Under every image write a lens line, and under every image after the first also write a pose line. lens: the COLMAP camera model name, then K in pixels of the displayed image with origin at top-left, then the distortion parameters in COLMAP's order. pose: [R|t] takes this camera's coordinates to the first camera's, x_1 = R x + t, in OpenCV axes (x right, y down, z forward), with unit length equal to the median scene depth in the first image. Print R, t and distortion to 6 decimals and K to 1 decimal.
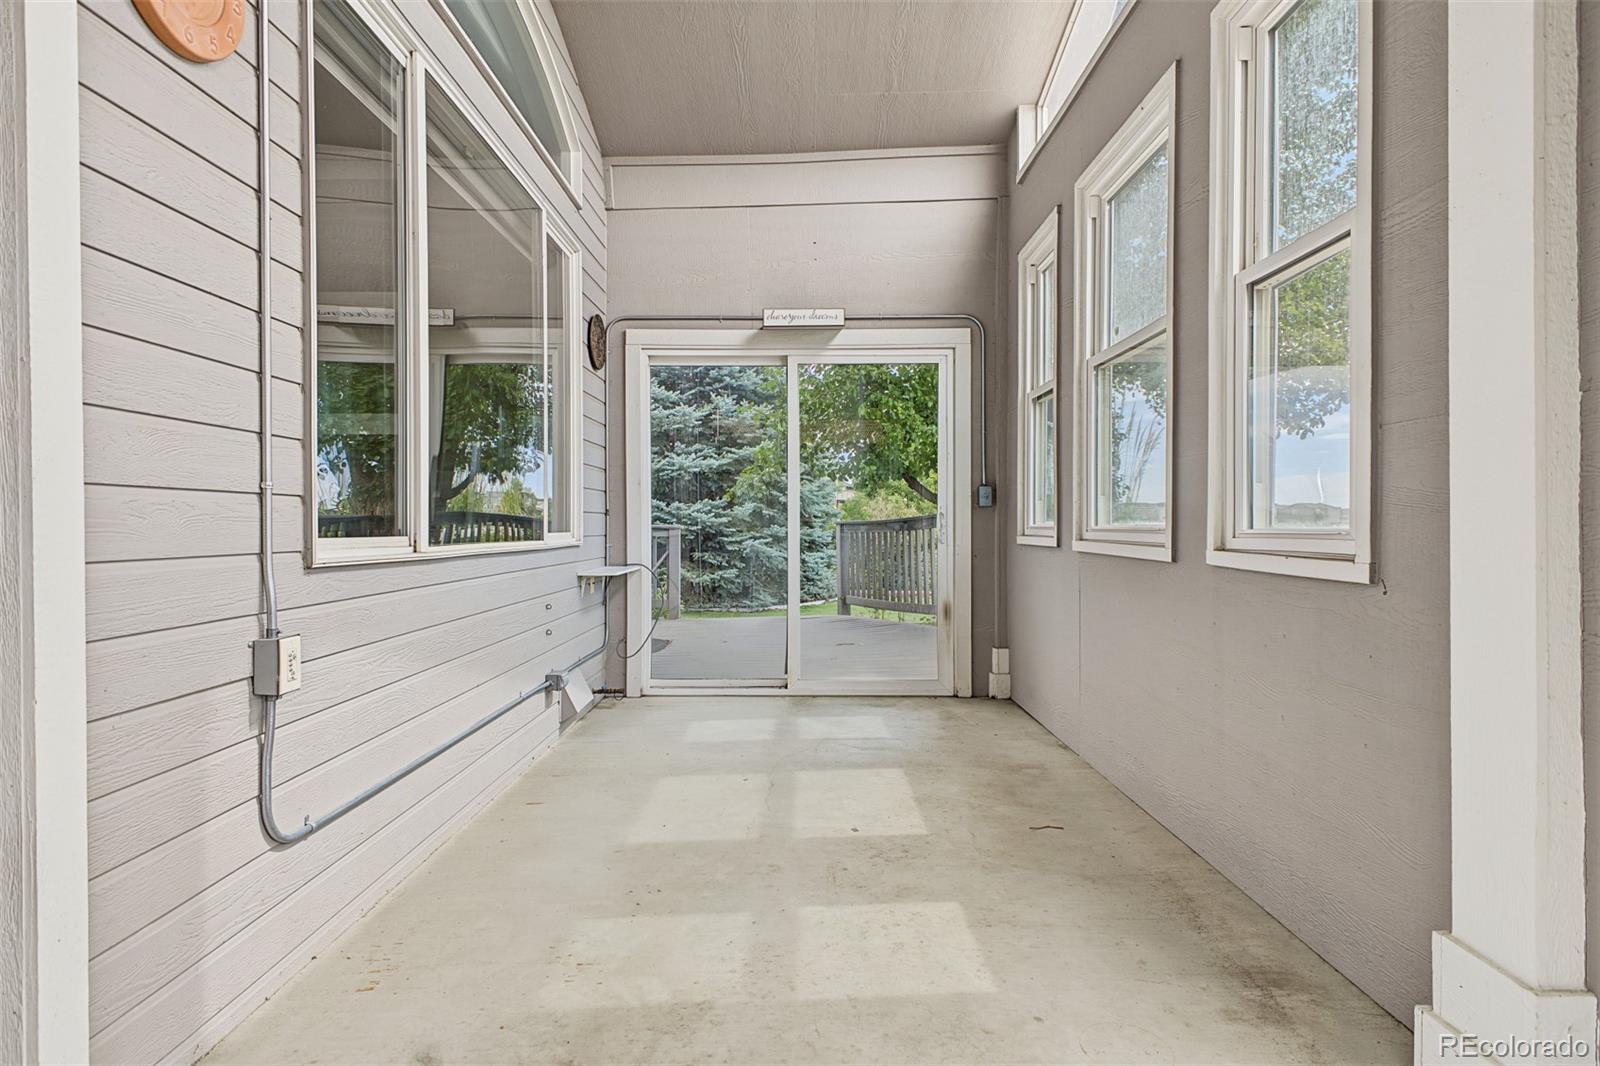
lens RADIAL K [[914.7, 0, 800.7], [0, 914.7, 533.8], [0, 0, 1]] dist [0.002008, 0.000238]
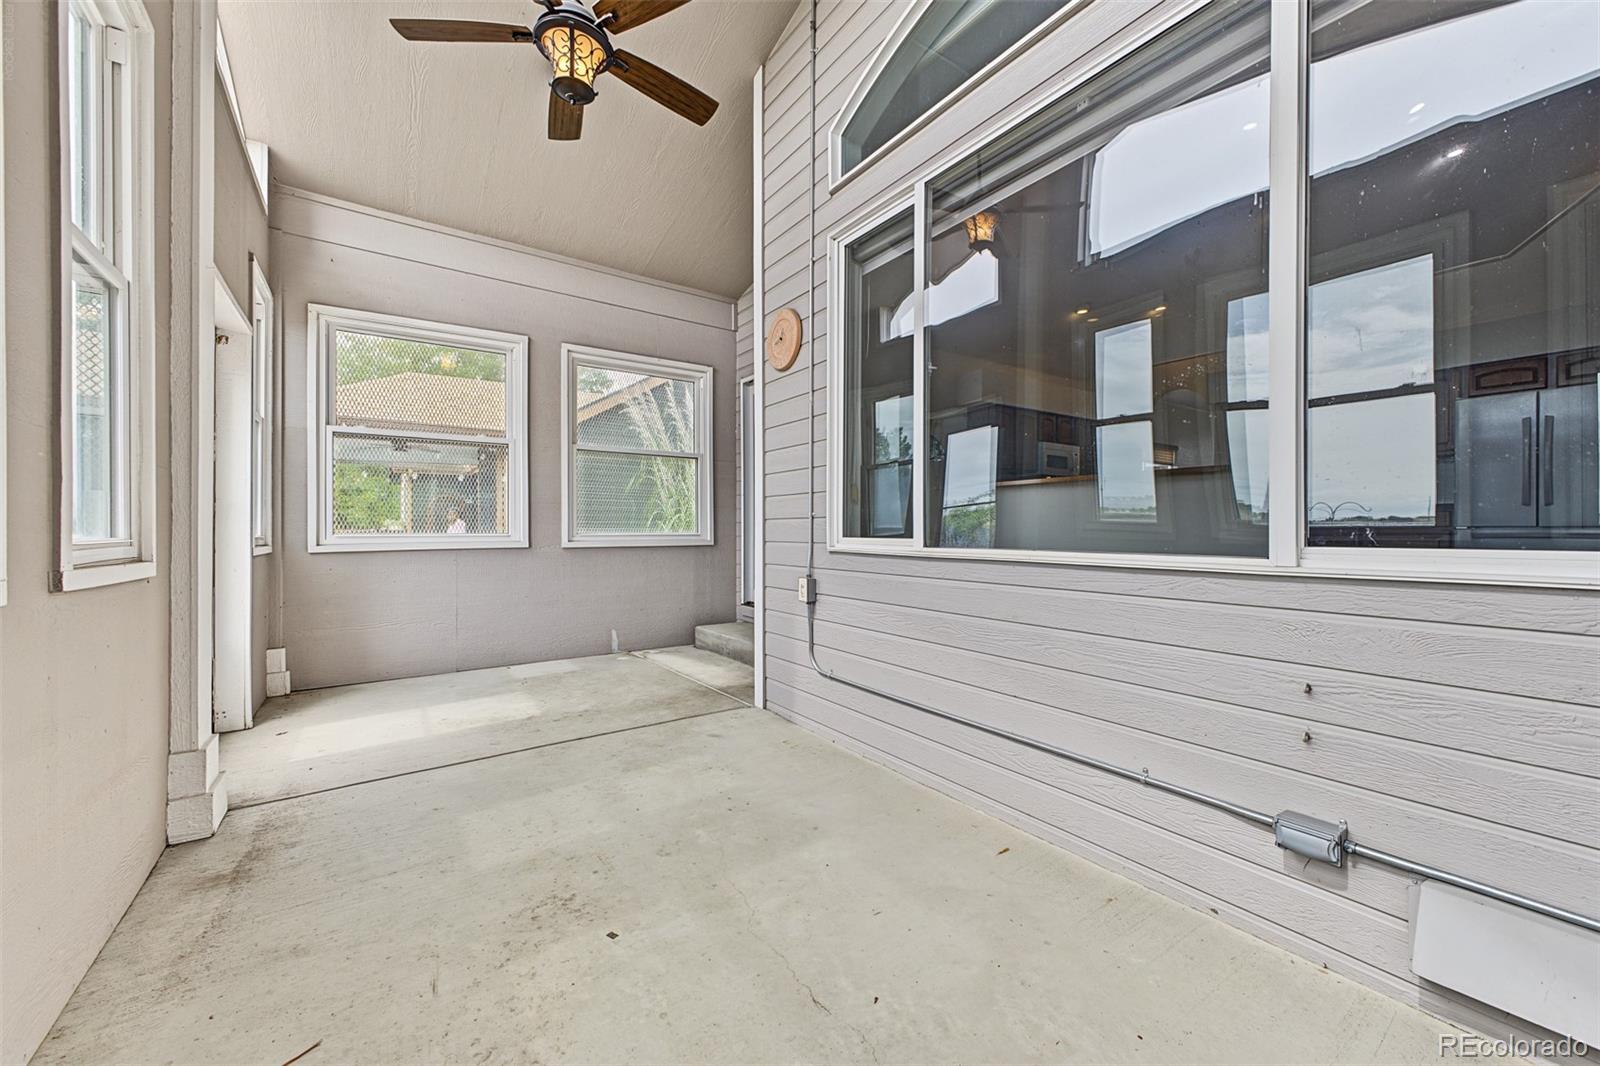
lens RADIAL K [[633.6, 0, 815.7], [0, 633.6, 529.8], [0, 0, 1]] dist [0.017063, 0.000699]
pose [[-0.824894, 0.010694, -0.565187, 0.278562], [0.003135, 0.999892, 0.014342, -0.029812], [0.565279, 0.010059, -0.824838, 1.963616]]
